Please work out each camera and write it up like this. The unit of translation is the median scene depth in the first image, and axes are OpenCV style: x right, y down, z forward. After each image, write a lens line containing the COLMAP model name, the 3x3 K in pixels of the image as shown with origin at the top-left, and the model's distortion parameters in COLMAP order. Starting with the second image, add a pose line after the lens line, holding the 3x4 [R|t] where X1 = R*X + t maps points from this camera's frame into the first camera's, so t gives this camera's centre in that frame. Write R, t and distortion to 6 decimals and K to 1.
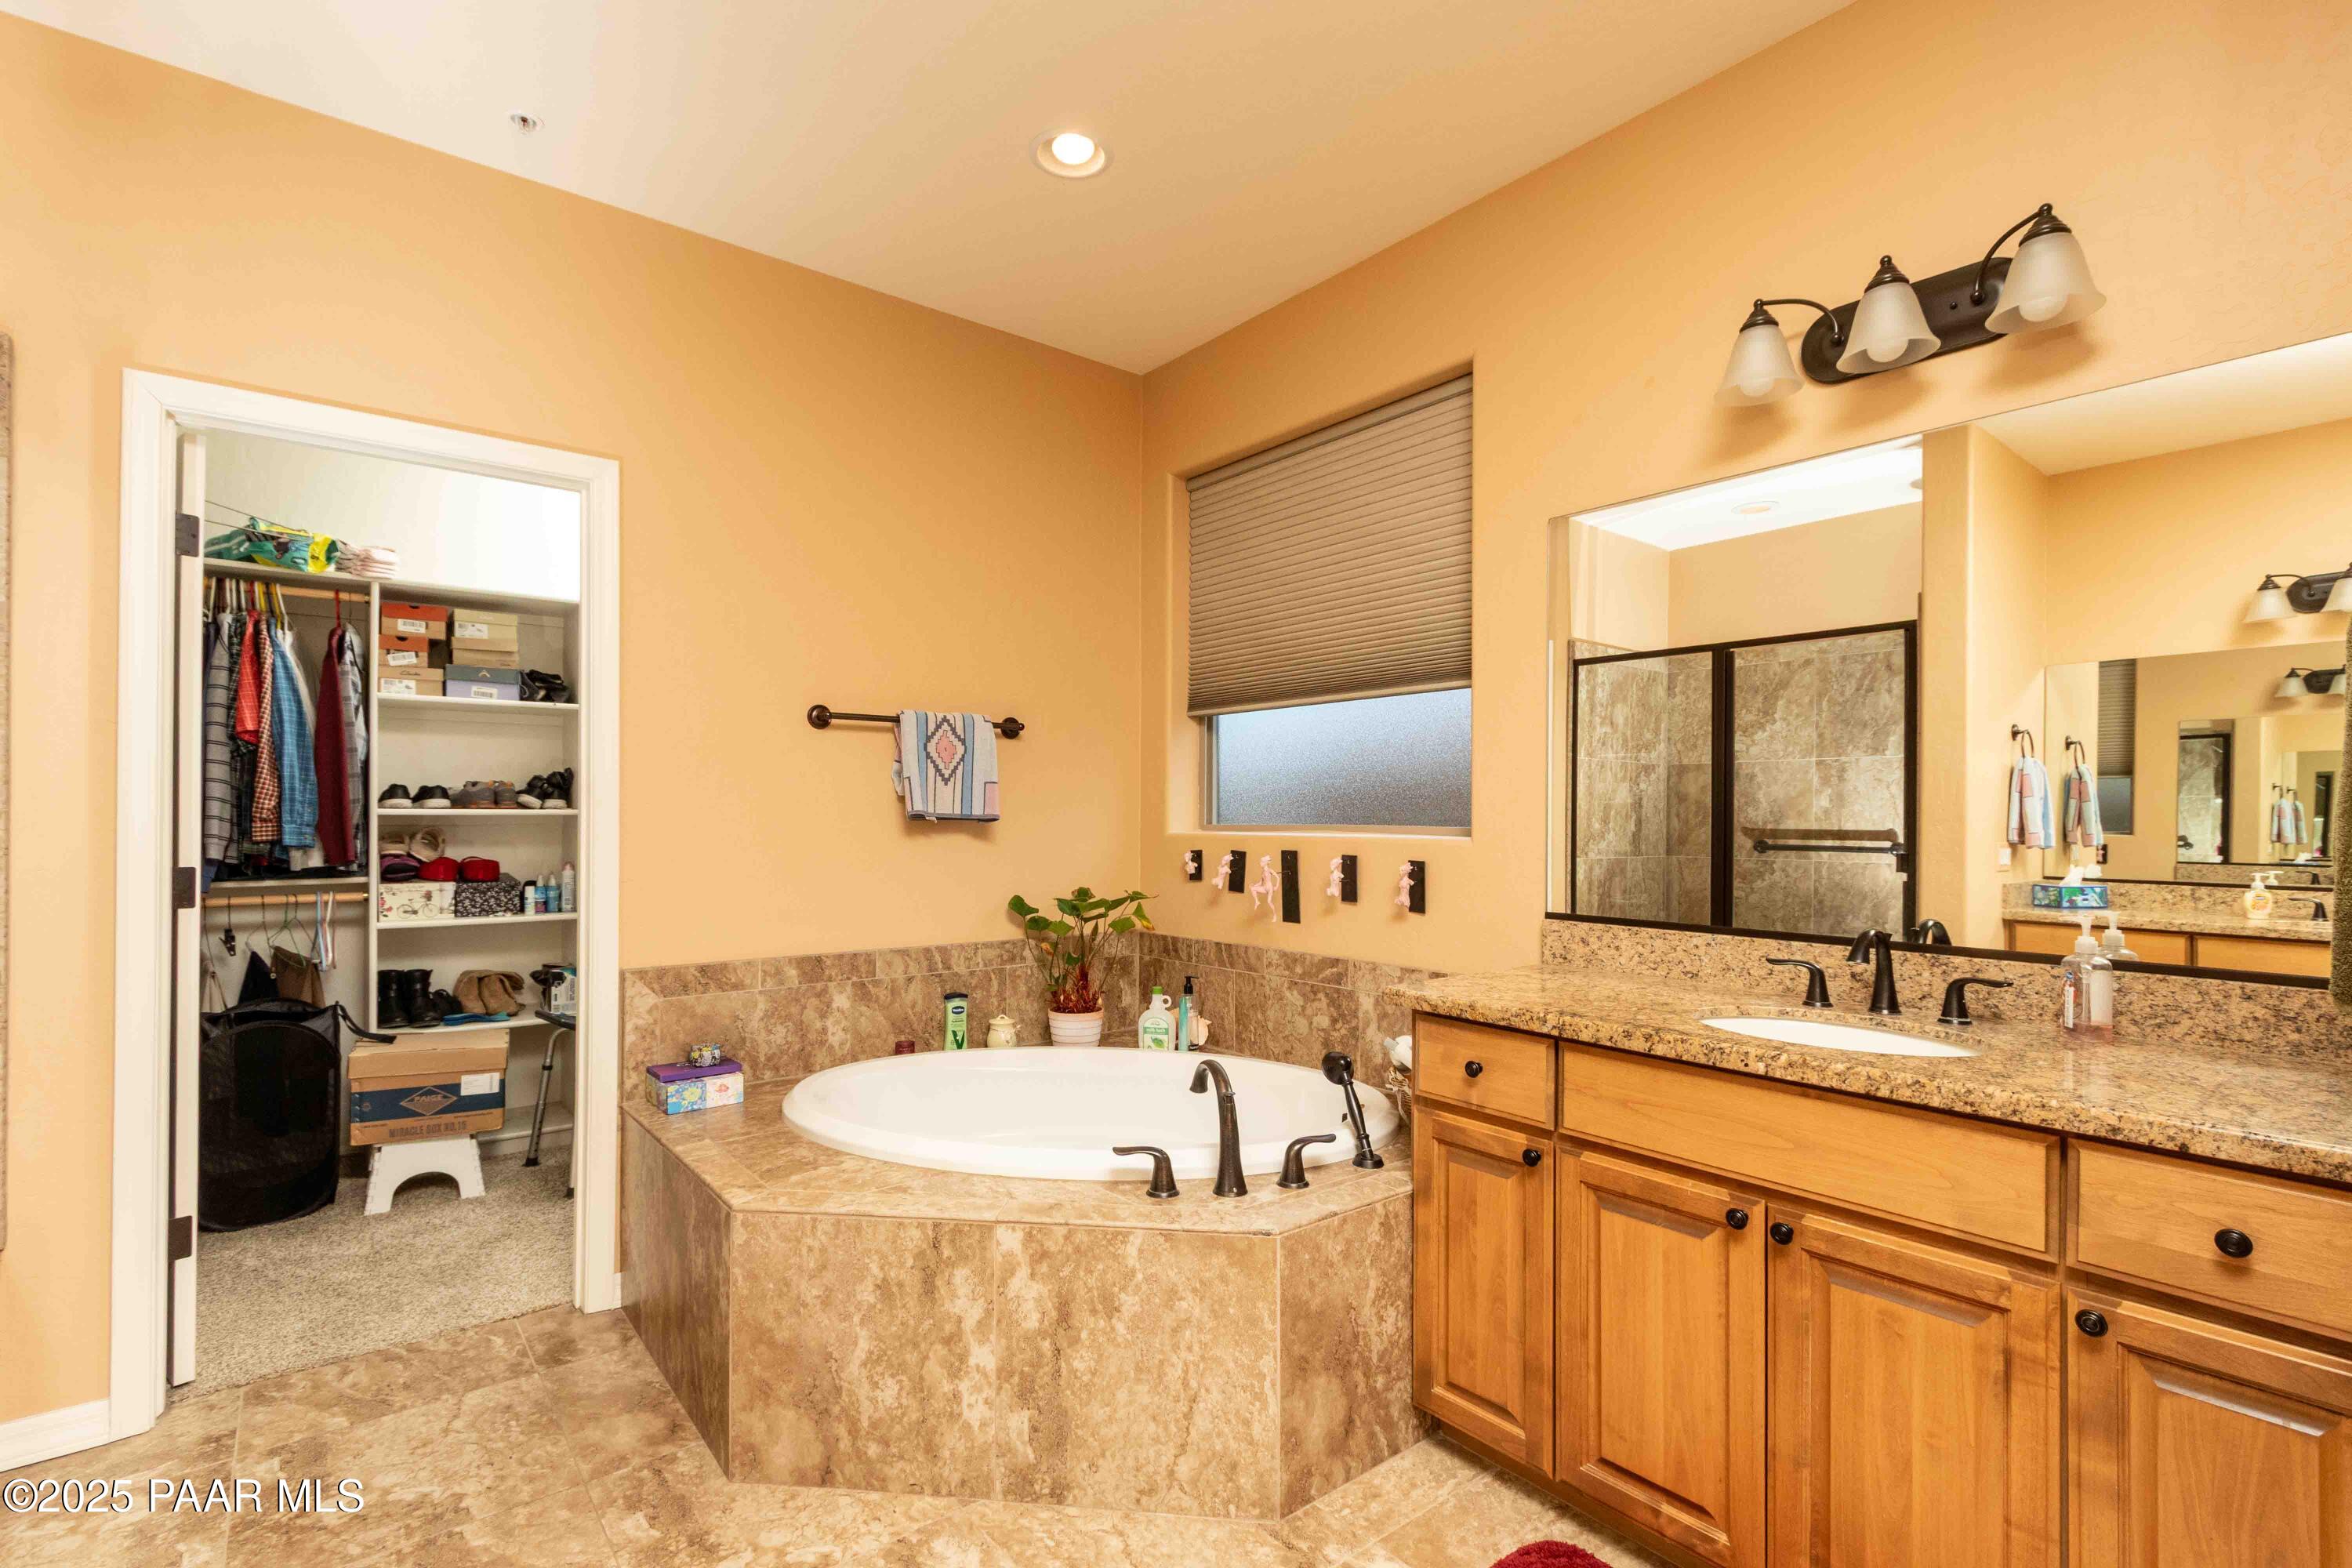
lens RADIAL K [[1087.6, 0, 1176.2], [0, 1087.6, 805.3], [0, 0, 1]] dist [0.004223, -0.001004]
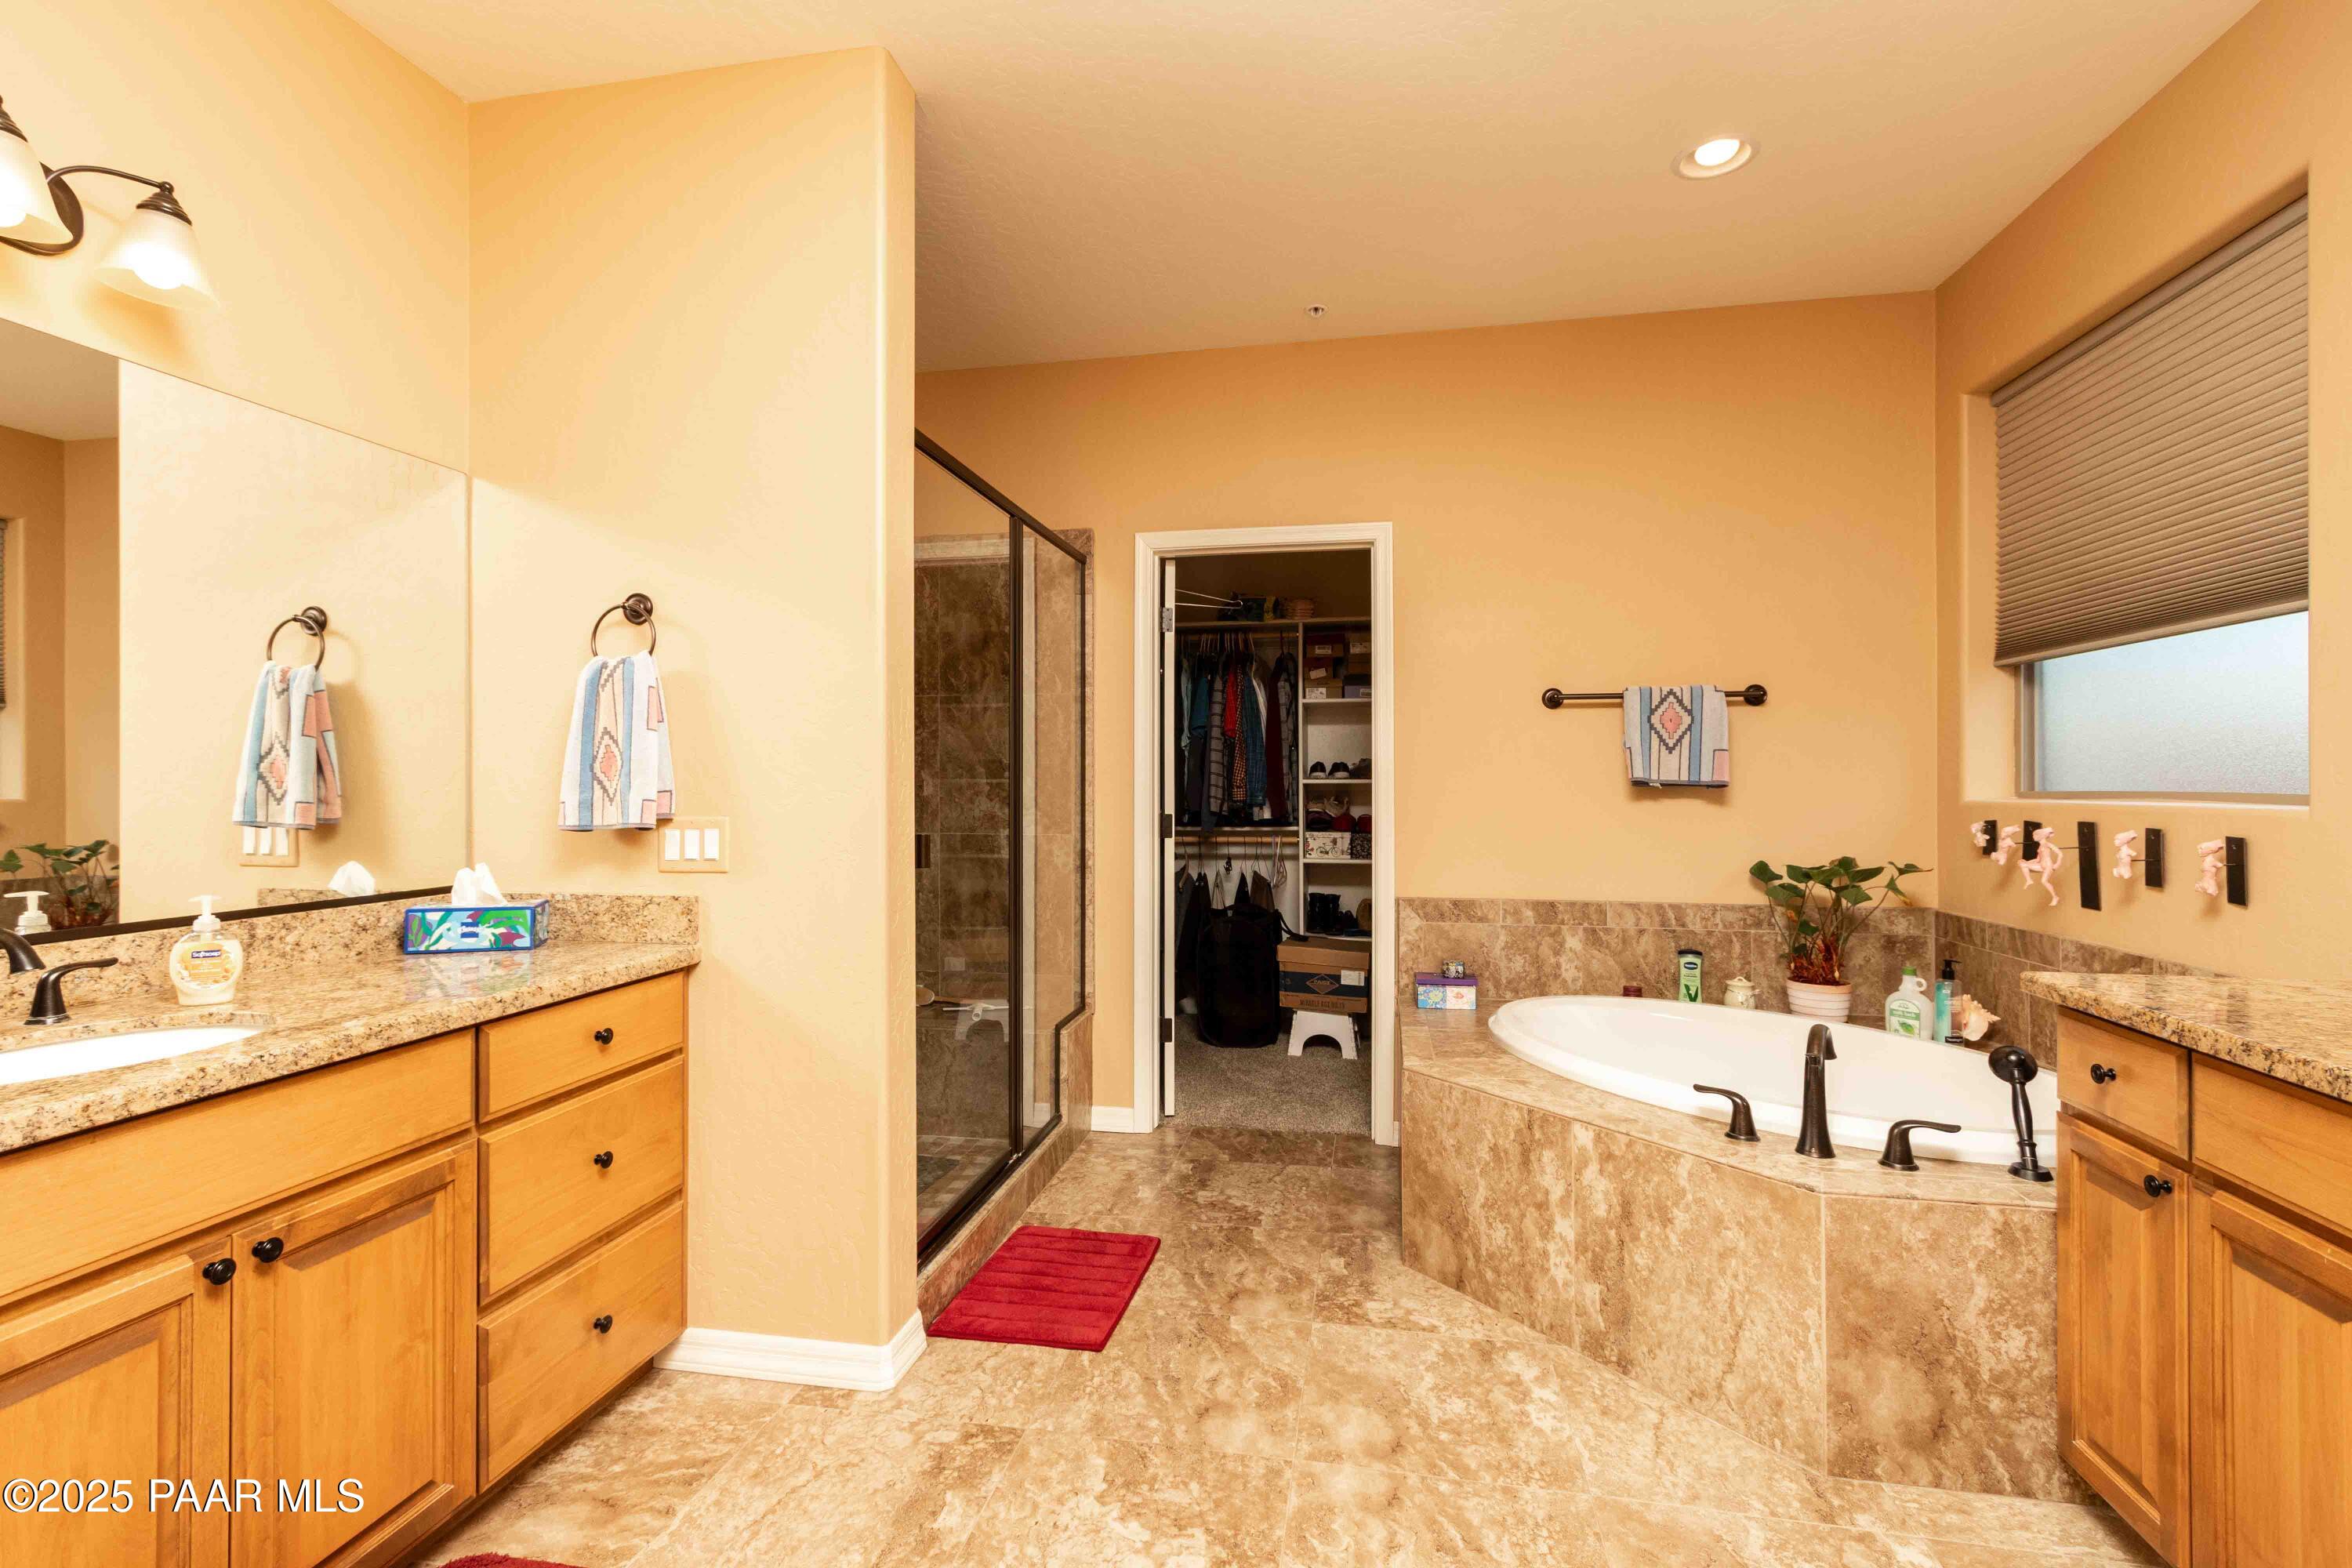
lens RADIAL K [[1087.6, 0, 1172.7], [0, 1087.6, 778.4], [0, 0, 1]] dist [0.004223, -0.001004]
pose [[0.645725, -0.007492, -0.763533, 0.402293], [0.009837, 0.999951, -0.001492, 0.003565], [0.763506, -0.006548, 0.645767, -0.095232]]
